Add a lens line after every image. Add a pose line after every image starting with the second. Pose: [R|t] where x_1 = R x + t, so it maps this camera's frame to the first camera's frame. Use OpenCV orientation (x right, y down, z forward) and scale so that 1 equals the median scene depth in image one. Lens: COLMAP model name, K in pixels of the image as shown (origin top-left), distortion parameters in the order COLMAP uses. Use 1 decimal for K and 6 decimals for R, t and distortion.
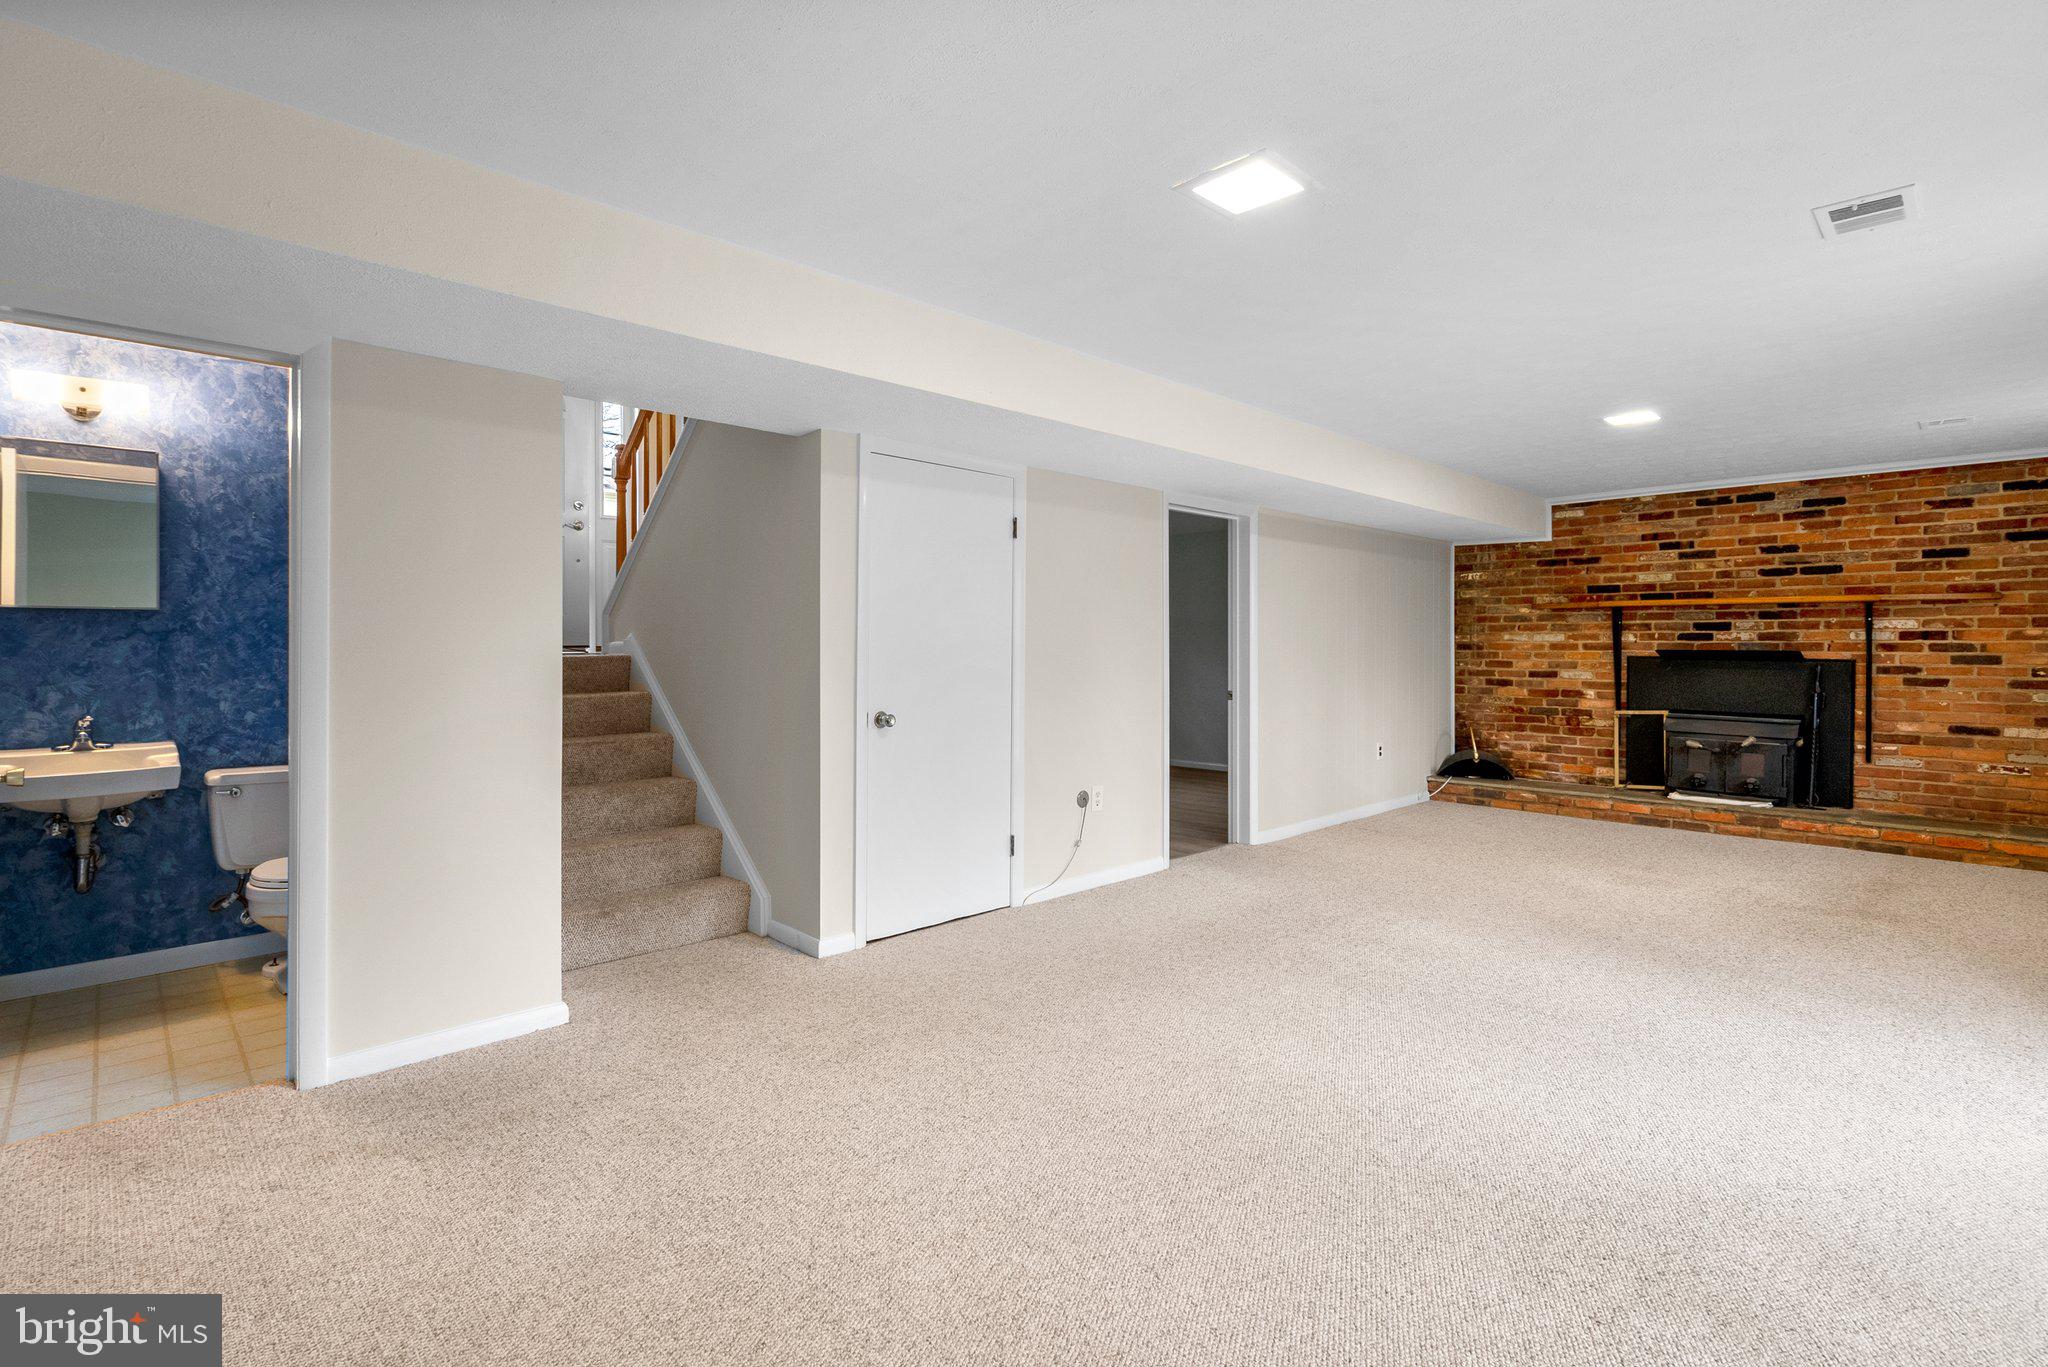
lens RADIAL K [[937.4, 0, 1030.8], [0, 937.4, 665.9], [0, 0, 1]] dist [-0.001085, -0.001954]
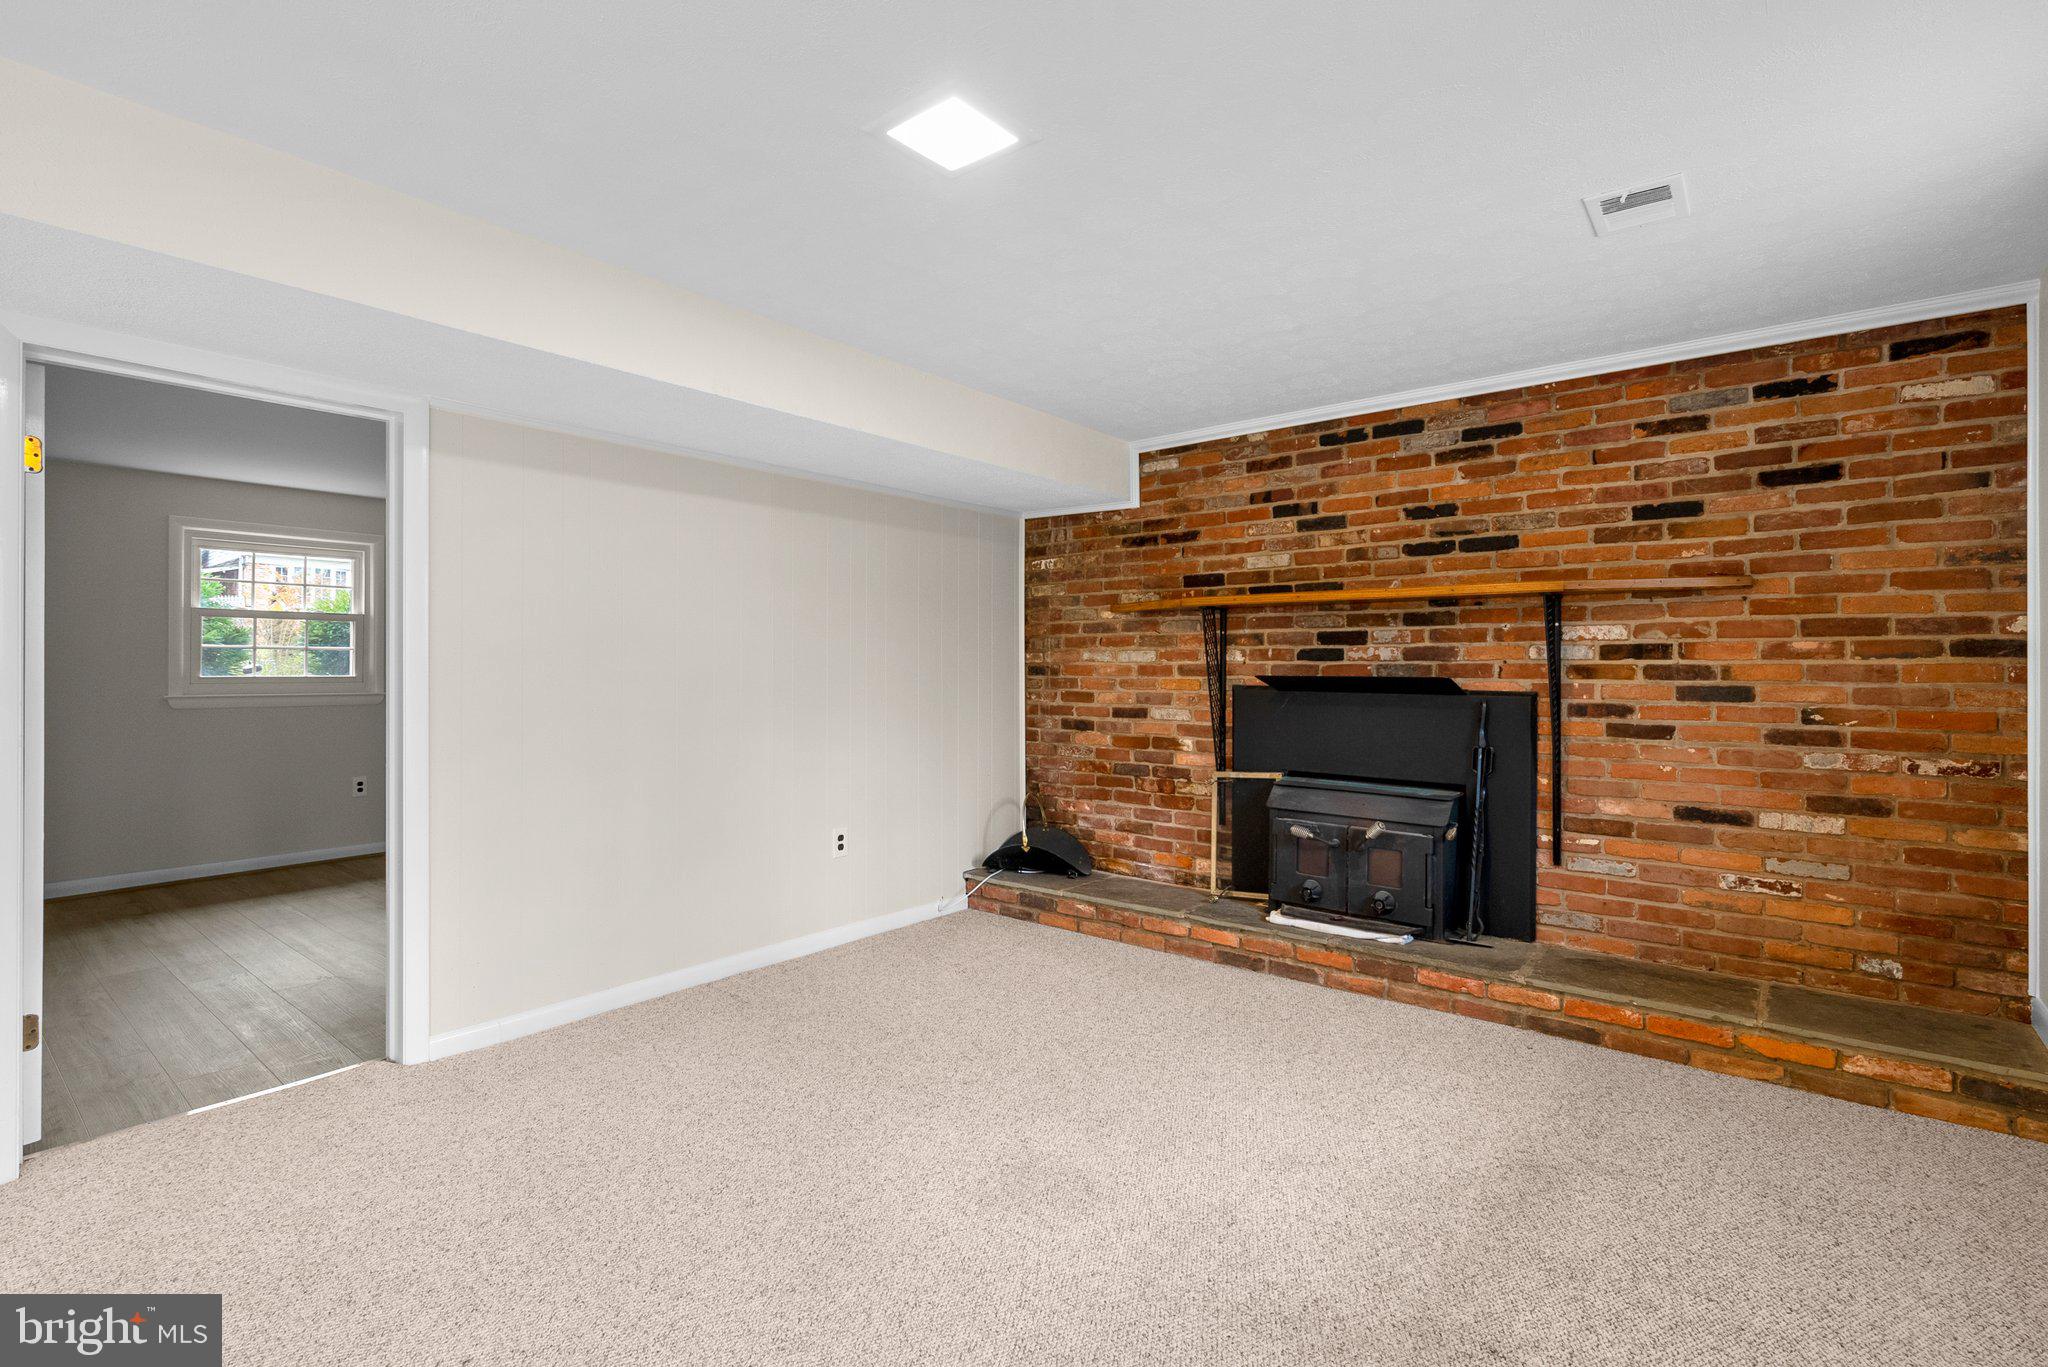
lens RADIAL K [[937.4, 0, 1017.8], [0, 937.4, 680.3], [0, 0, 1]] dist [-0.001085, -0.001954]
pose [[0.992478, -0.000905, 0.122418, 0.460211], [0.002074, 0.999953, -0.009422, -0.009032], [-0.122403, 0.009605, 0.992434, 0.429011]]
